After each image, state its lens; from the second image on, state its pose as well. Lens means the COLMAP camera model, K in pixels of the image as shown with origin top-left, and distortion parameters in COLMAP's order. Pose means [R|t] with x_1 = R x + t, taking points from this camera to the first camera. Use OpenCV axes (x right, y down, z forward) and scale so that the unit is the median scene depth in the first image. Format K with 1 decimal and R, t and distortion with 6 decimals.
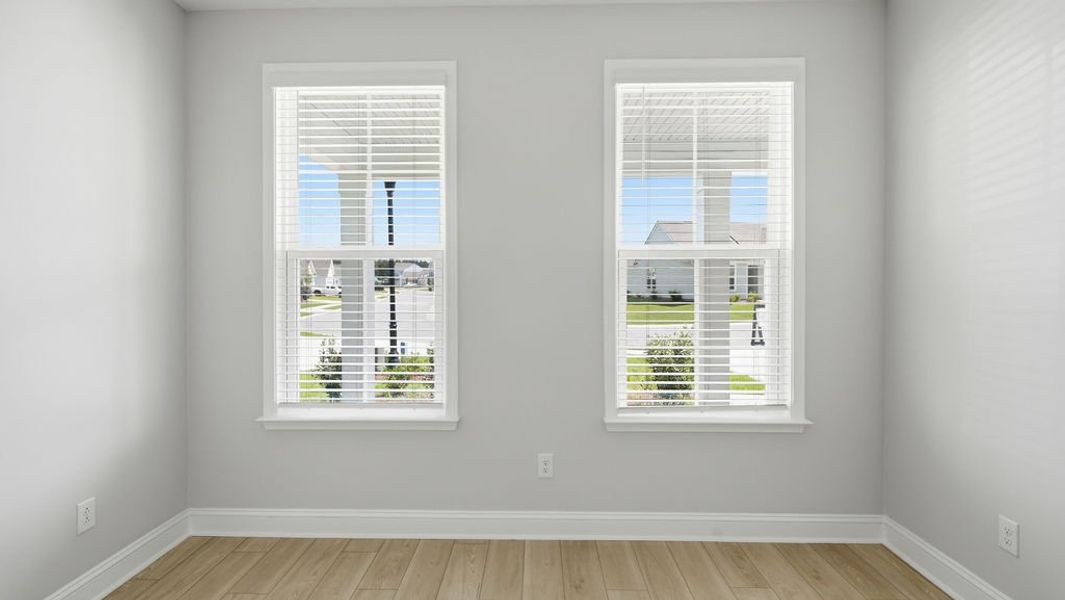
lens RADIAL K [[507.4, 0, 534.5], [0, 507.4, 283.8], [0, 0, 1]] dist [0.001468, 0.000581]
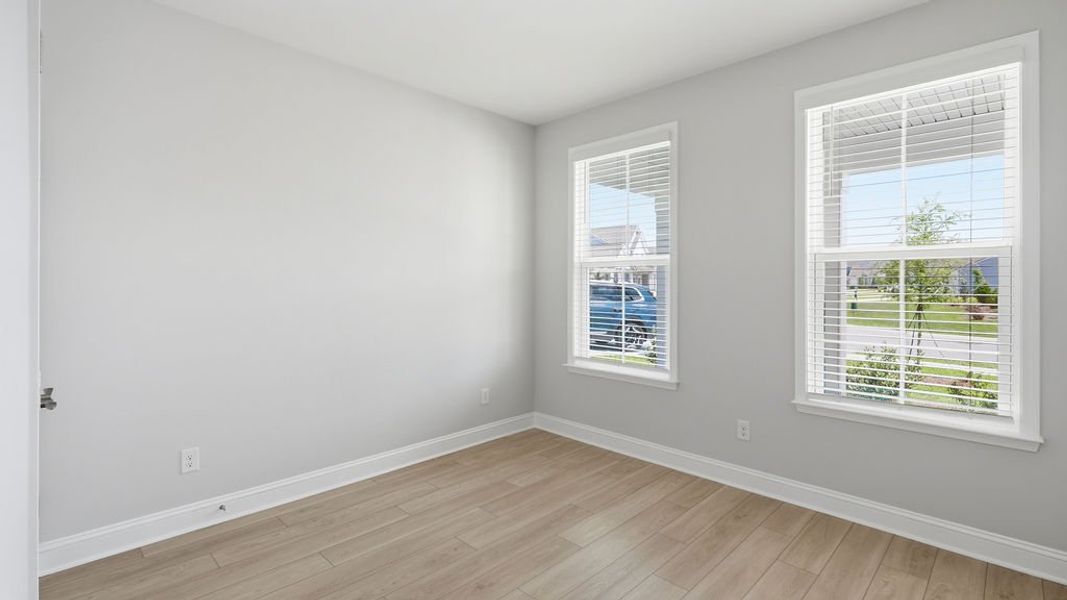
lens RADIAL K [[493.4, 0, 534.3], [0, 493.4, 283.9], [0, 0, 1]] dist [-0.001093, -0.000565]
pose [[0.724802, 0.004037, -0.688946, 0.486009], [-0.011078, 0.999922, -0.005795, 0.014502], [0.688868, 0.011832, 0.724790, -0.231934]]
